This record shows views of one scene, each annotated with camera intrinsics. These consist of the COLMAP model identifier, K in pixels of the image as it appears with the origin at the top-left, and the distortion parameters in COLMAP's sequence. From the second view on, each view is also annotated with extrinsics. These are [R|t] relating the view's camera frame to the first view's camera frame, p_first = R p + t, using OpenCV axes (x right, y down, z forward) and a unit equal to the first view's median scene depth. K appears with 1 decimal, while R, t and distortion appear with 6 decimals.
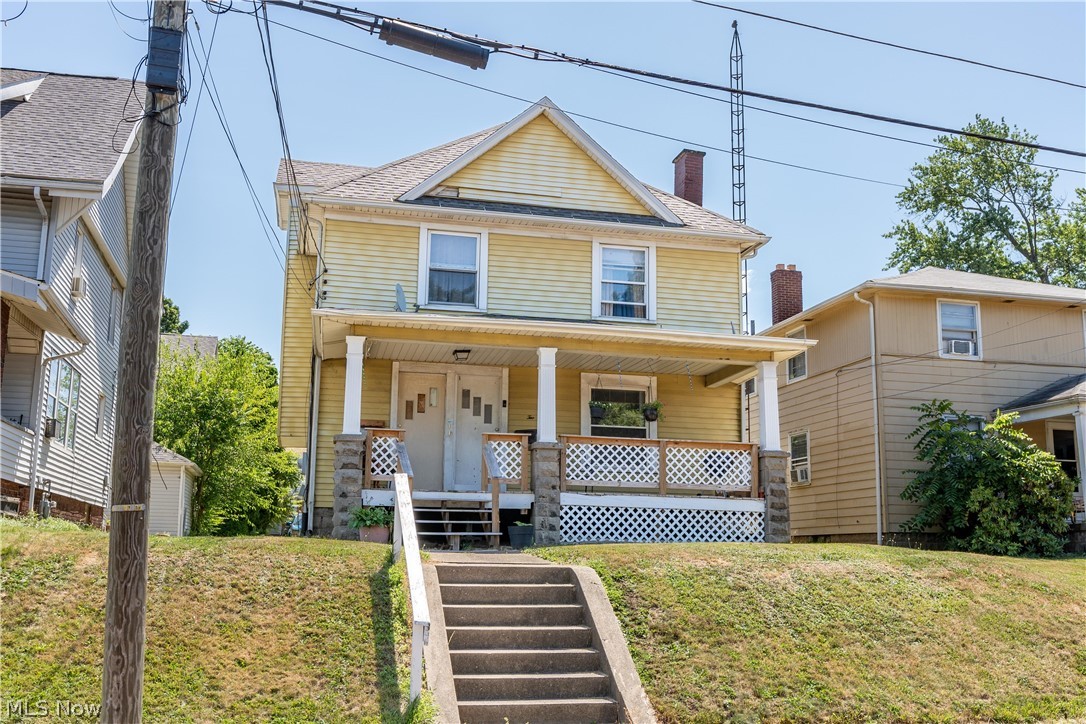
lens RADIAL K [[1095.9, 0, 544.0], [0, 1095.9, 356.2], [0, 0, 1]] dist [0.005328, 0.000000]
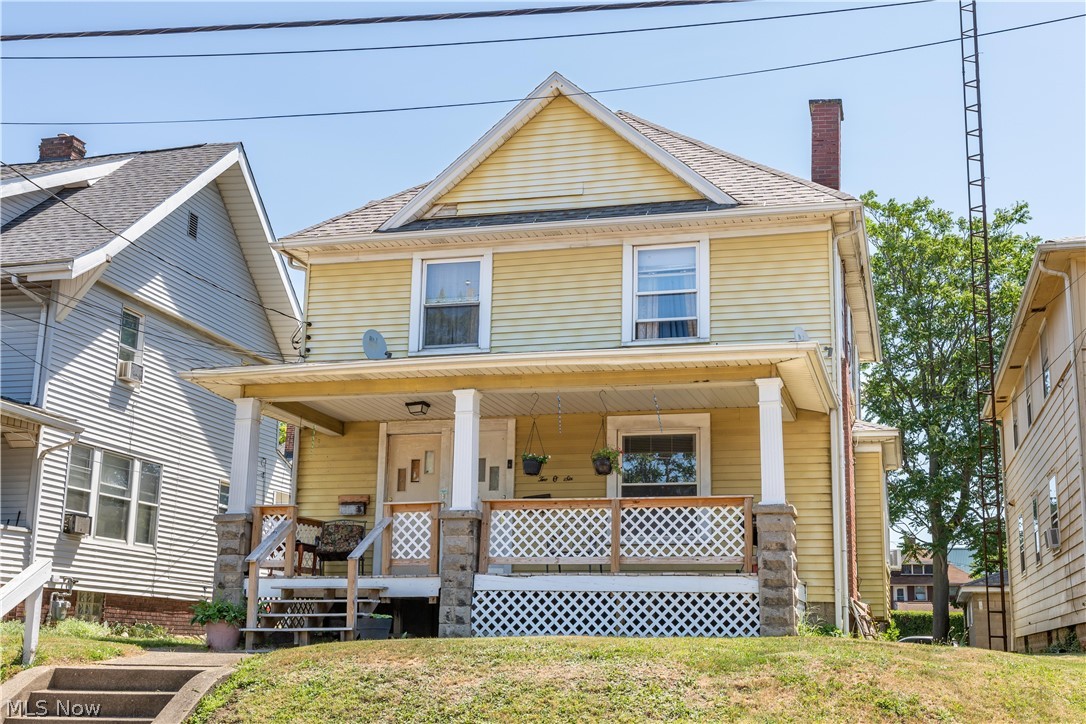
lens RADIAL K [[1312.4, 0, 544.4], [0, 1312.4, 368.4], [0, 0, 1]] dist [0.017635, 0.000000]
pose [[0.885473, -0.103261, -0.453074, 0.426701], [0.085232, 0.994547, -0.060093, 0.034023], [0.456808, 0.014595, 0.889445, 0.166981]]
